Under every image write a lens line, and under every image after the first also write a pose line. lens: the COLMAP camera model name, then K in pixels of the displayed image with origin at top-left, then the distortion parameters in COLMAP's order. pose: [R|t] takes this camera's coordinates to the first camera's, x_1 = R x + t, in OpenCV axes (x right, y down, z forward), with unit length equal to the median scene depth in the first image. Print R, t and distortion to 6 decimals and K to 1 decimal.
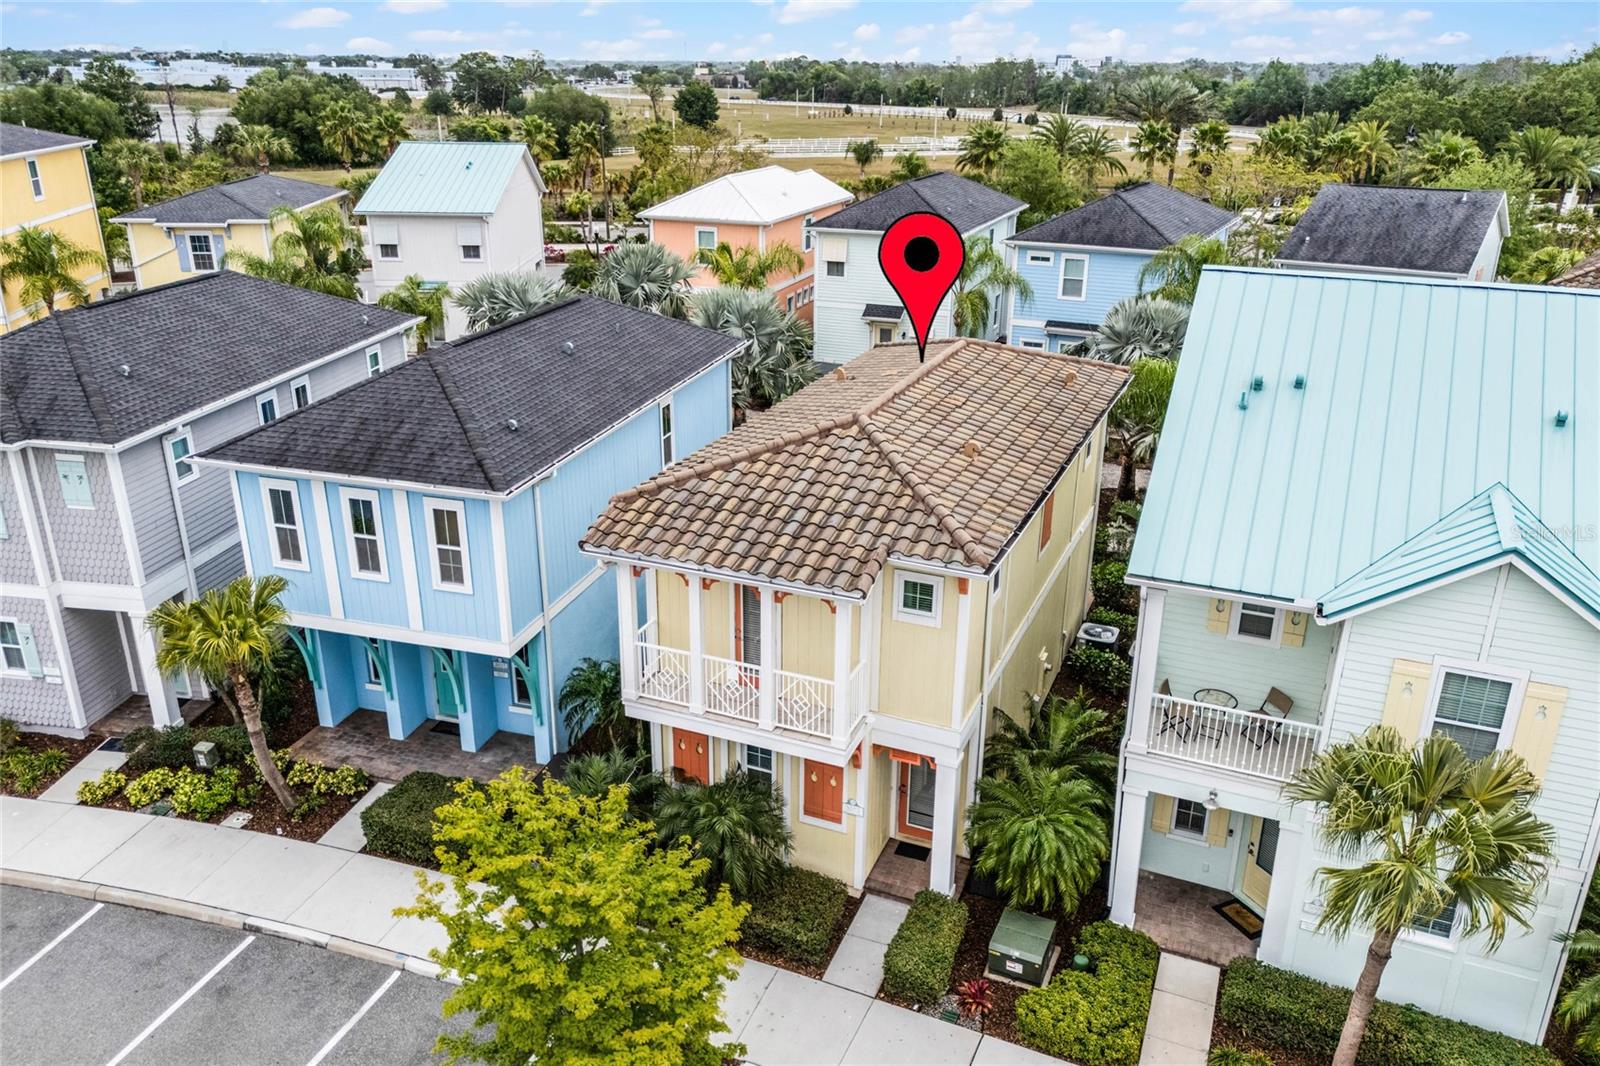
lens RADIAL K [[1142.7, 0, 800.0], [0, 1142.7, 533.0], [0, 0, 1]] dist [0.029419, 0.001127]
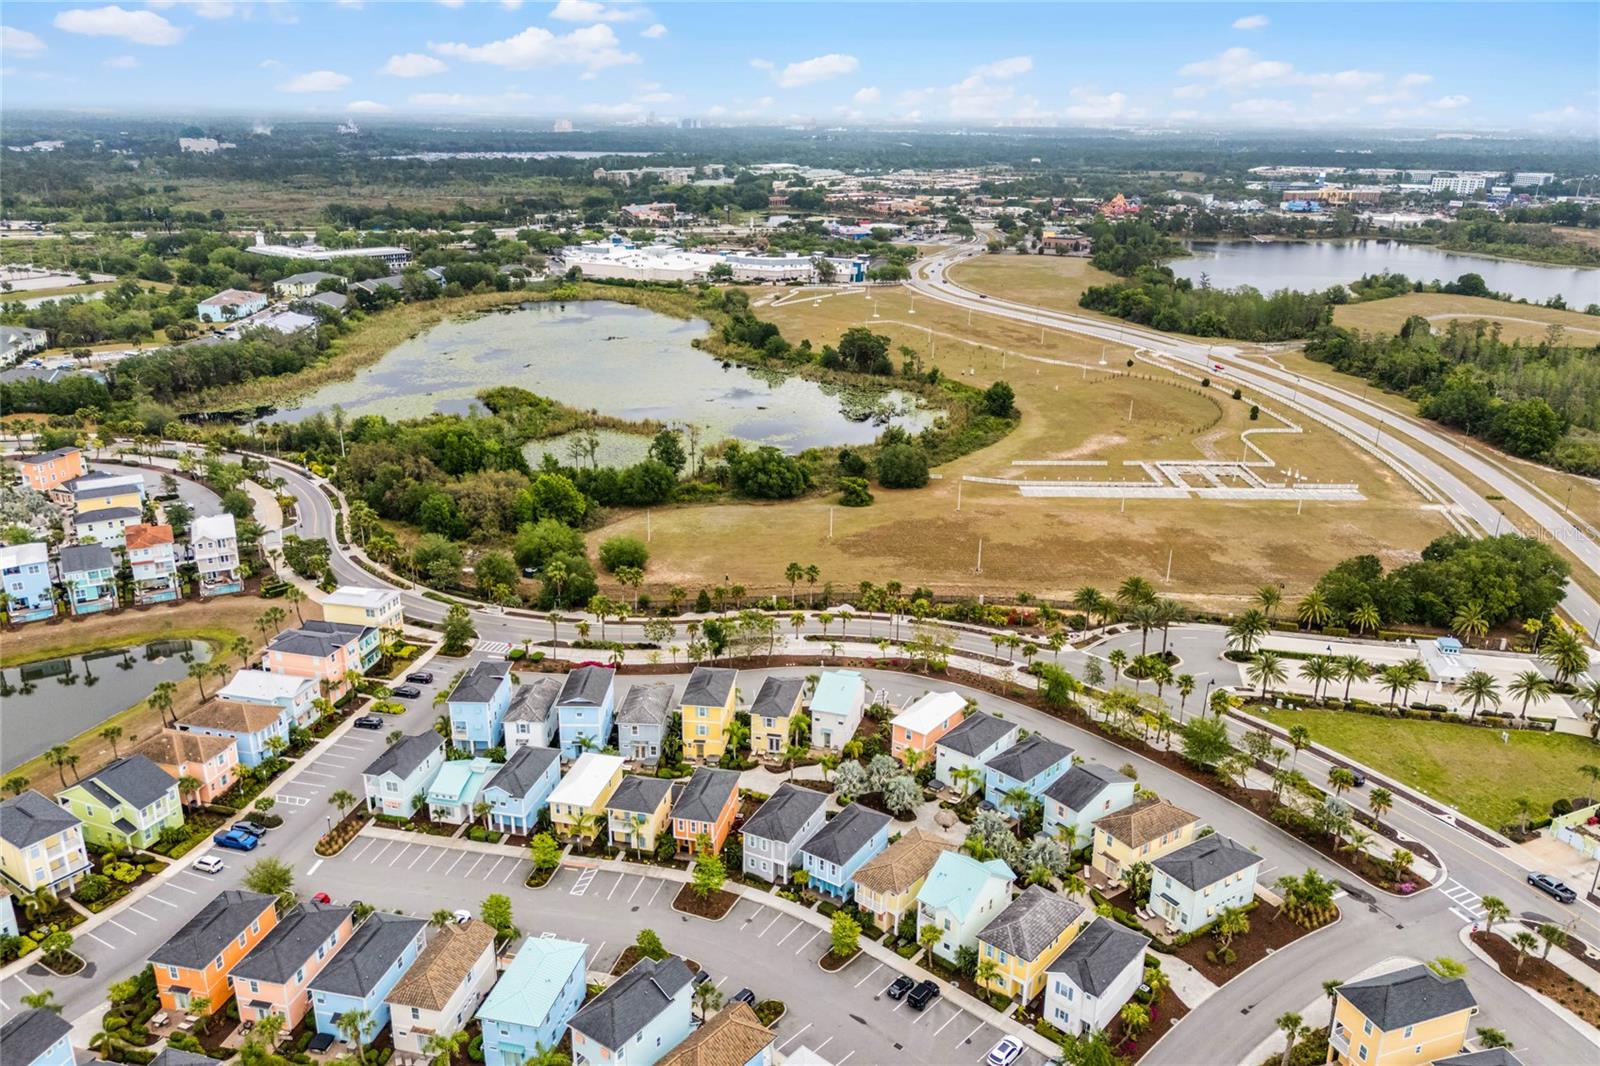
lens RADIAL K [[1142.7, 0, 800.0], [0, 1142.7, 533.0], [0, 0, 1]] dist [0.029419, 0.001127]
pose [[0.953599, 0.098117, -0.284645, 1.240871], [-0.106969, 0.994139, -0.015683, -1.840336], [0.281438, 0.045403, 0.958505, -5.650137]]
